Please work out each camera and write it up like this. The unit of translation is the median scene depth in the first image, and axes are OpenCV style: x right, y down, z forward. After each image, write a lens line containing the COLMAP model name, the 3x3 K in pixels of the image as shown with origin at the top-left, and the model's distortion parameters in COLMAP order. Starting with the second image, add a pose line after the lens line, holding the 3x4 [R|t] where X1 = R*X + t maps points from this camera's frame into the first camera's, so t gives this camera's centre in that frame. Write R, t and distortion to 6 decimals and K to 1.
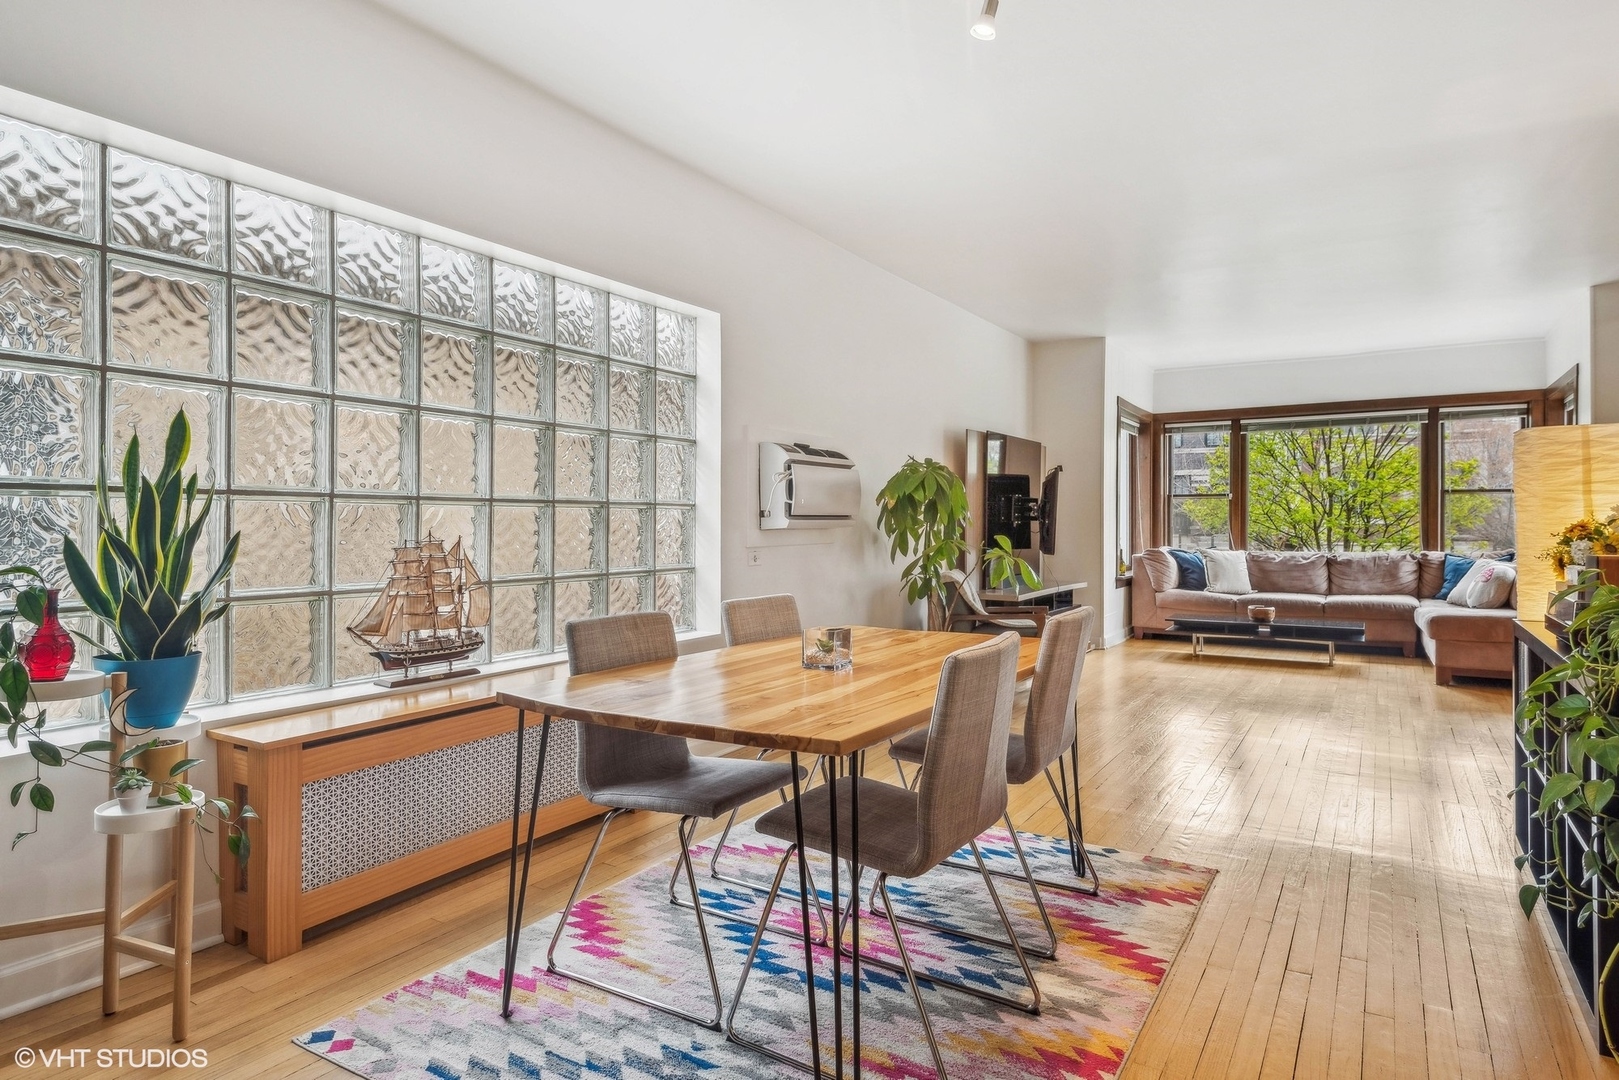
lens RADIAL K [[930.2, 0, 806.4], [0, 930.2, 521.0], [0, 0, 1]] dist [0.058388, -0.038961]
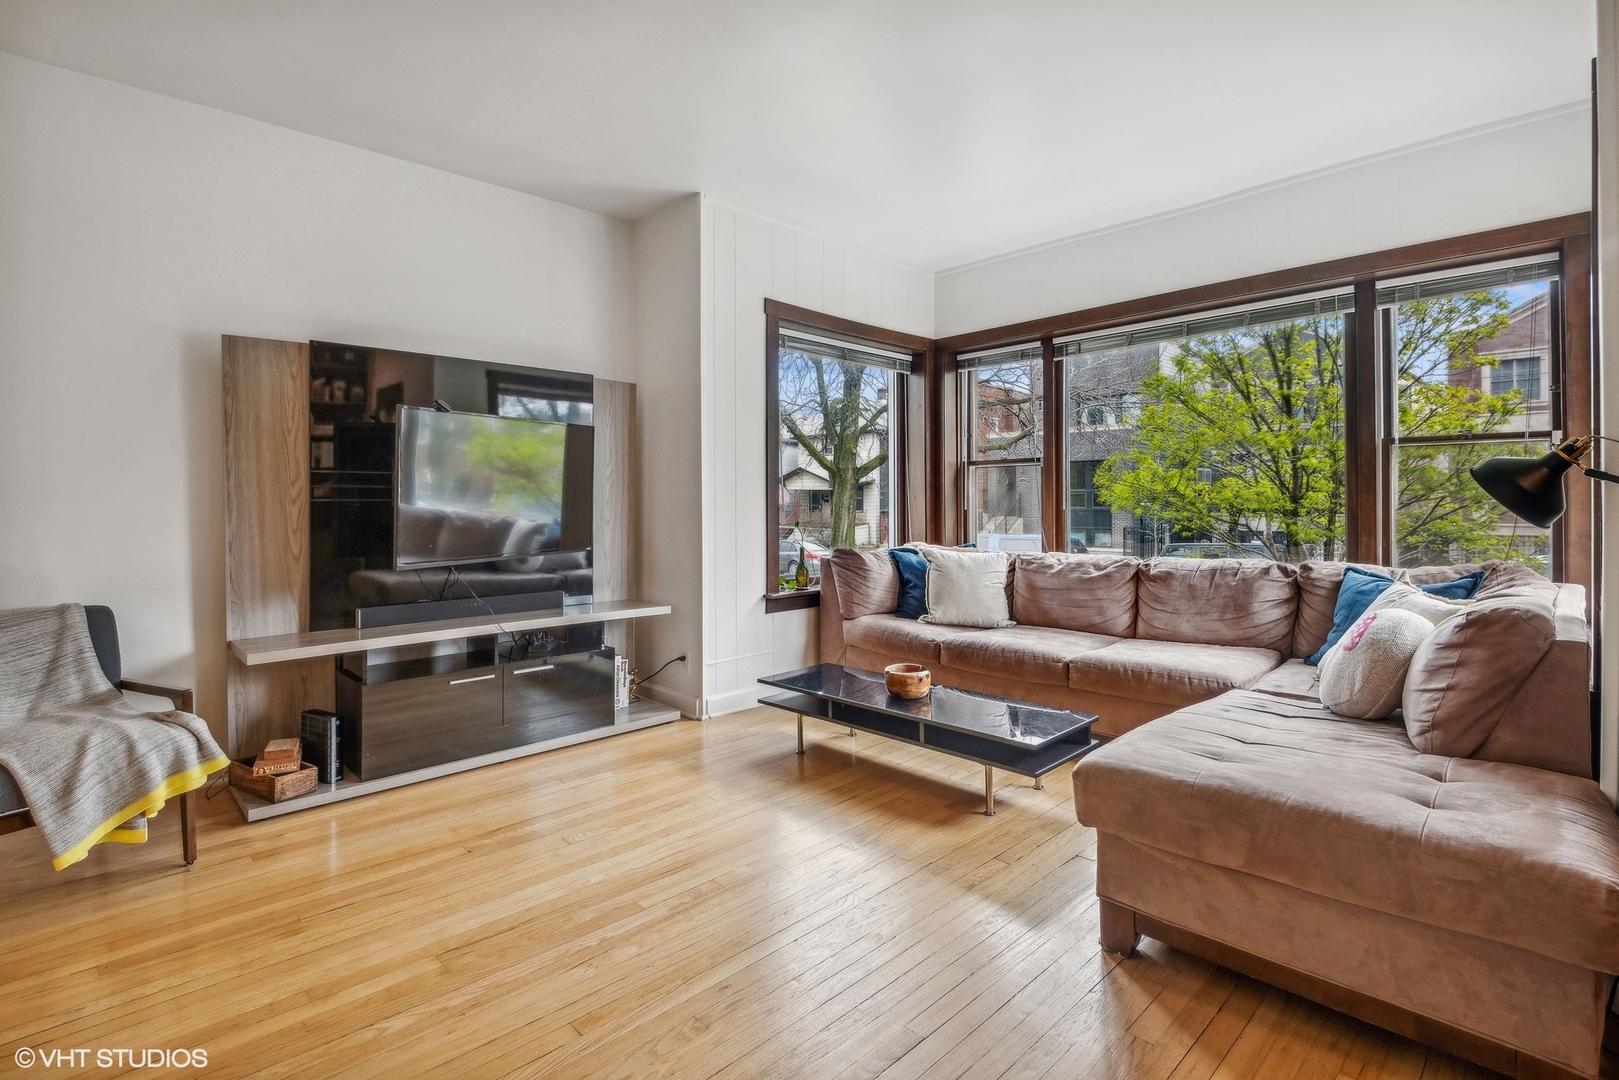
lens RADIAL K [[772.1, 0, 802.0], [0, 772.1, 499.7], [0, 0, 1]] dist [0.033747, -0.023007]
pose [[0.968085, -0.005461, -0.250562, 0.475457], [0.004729, 0.999983, -0.003520, 0.000208], [0.250577, 0.002222, 0.968094, 0.513417]]
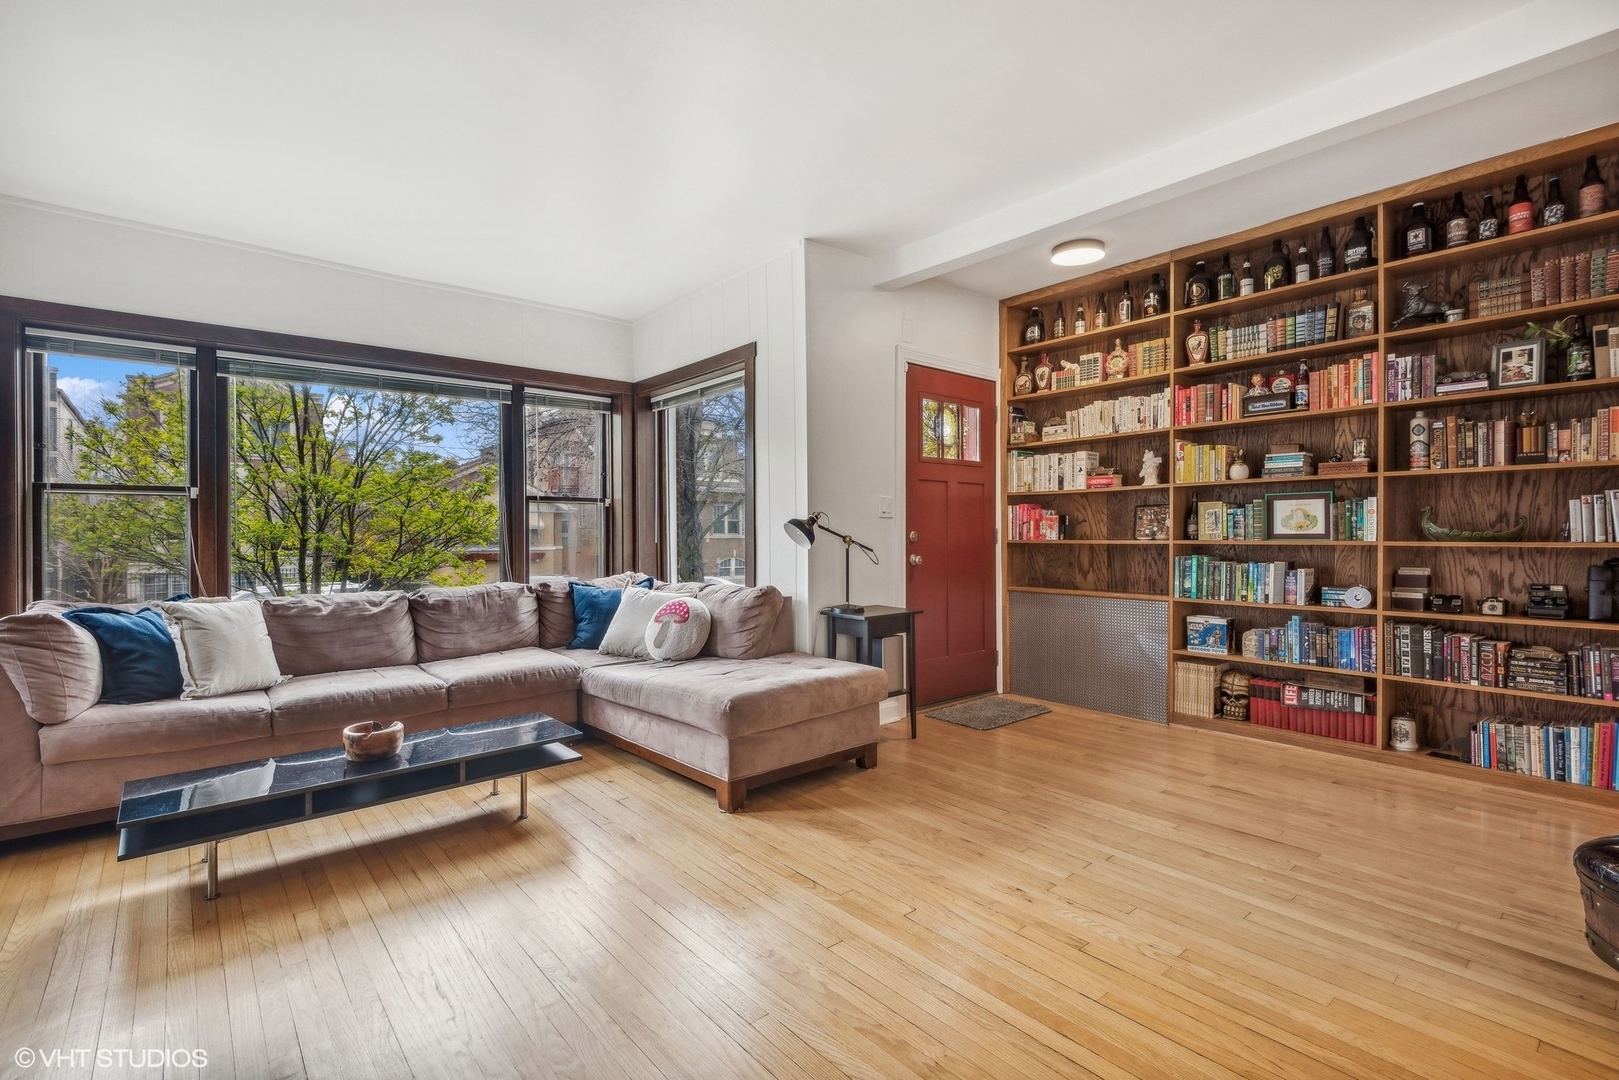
lens RADIAL K [[735.9, 0, 802.6], [0, 735.9, 535.2], [0, 0, 1]] dist [0.040500, -0.022883]
pose [[0.315699, -0.002468, 0.948856, 0.182714], [0.005186, 0.999986, 0.000875, -0.001181], [-0.948845, 0.004644, 0.315707, 0.611815]]
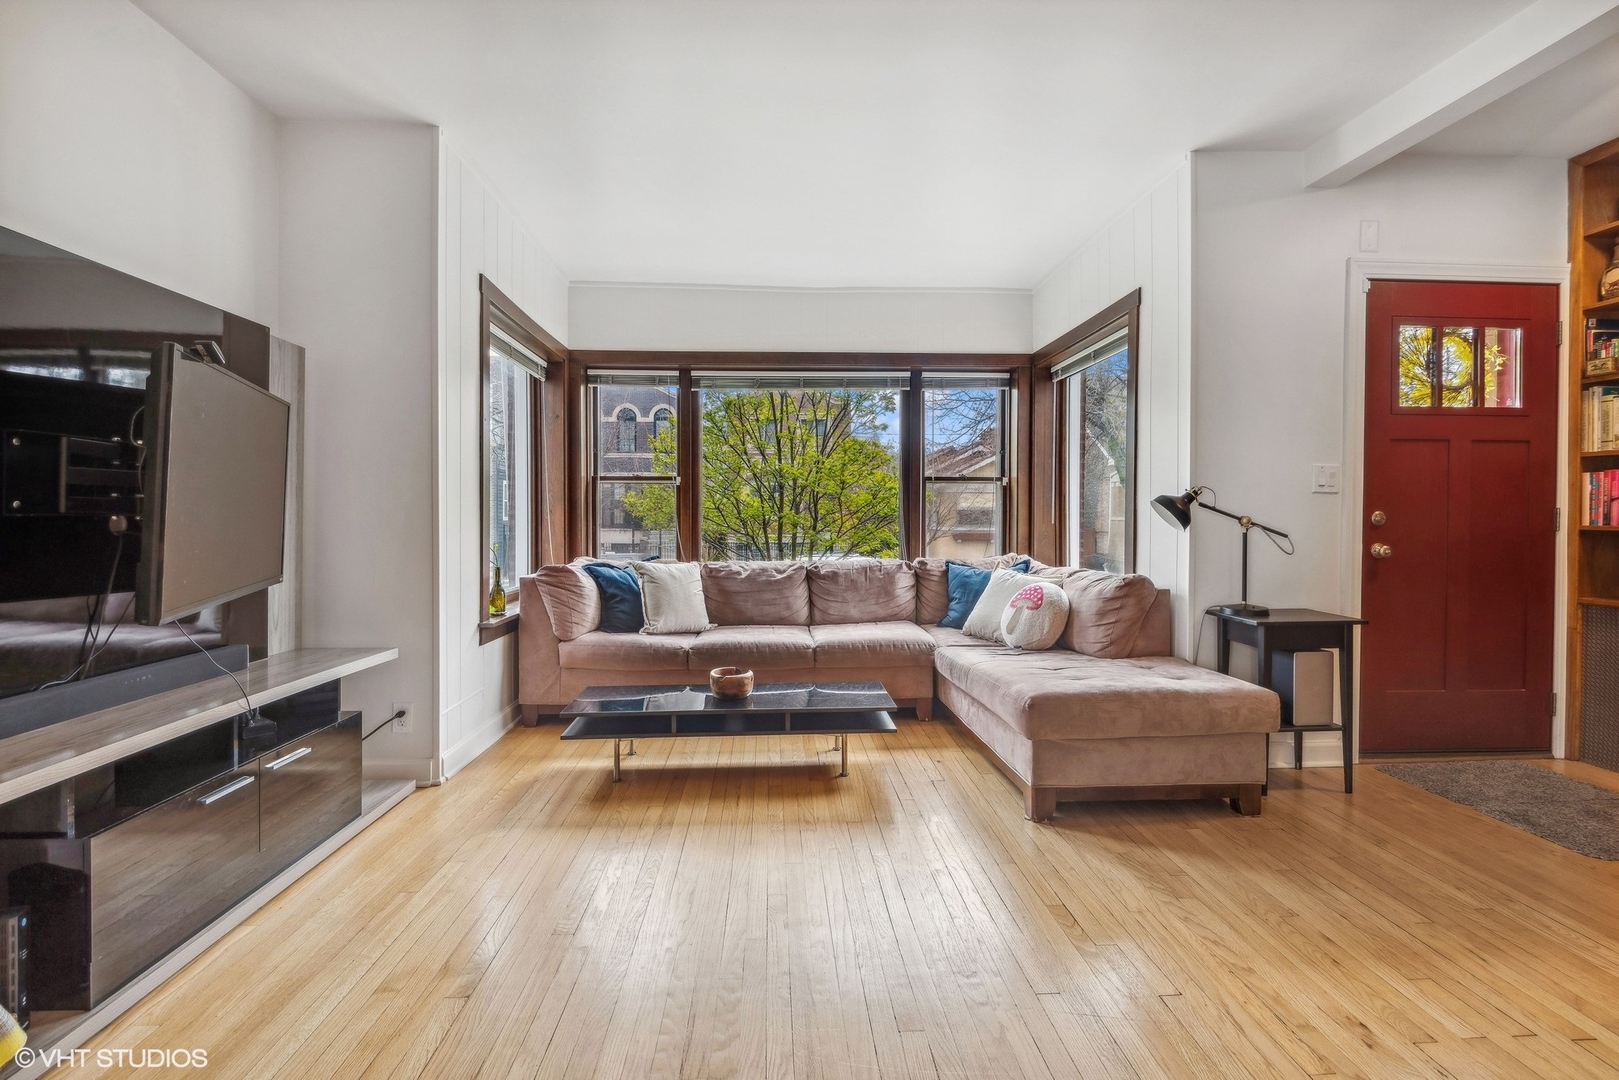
lens RADIAL K [[750.5, 0, 808.6], [0, 750.5, 528.4], [0, 0, 1]] dist [0.029569, -0.020915]
pose [[0.824011, -0.007315, 0.566526, 0.242001], [-0.002014, 0.999873, 0.015840, 0.000099], [-0.566570, -0.014194, 0.823892, 0.546178]]
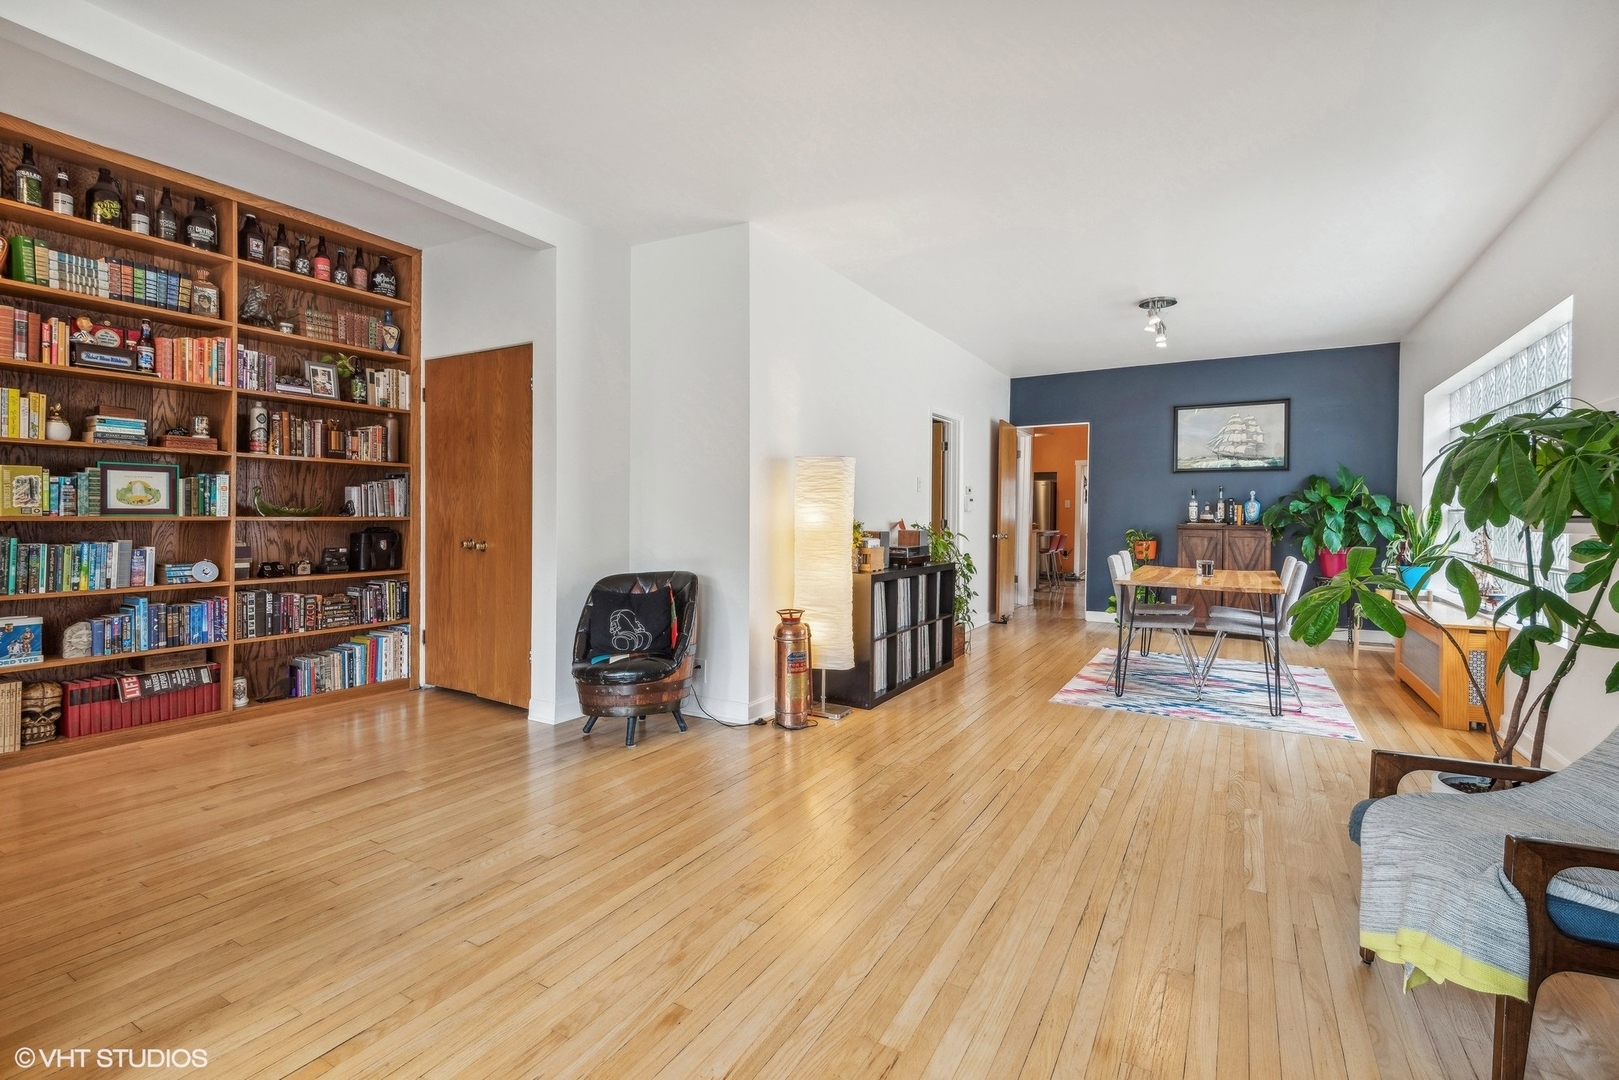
lens RADIAL K [[741.9, 0, 806.1], [0, 741.9, 522.8], [0, 0, 1]] dist [0.037877, -0.023119]
pose [[-0.999649, -0.010781, -0.024216, 0.344569], [-0.011130, 0.999835, 0.014334, -0.002258], [0.024058, 0.014599, -0.999604, 0.888323]]
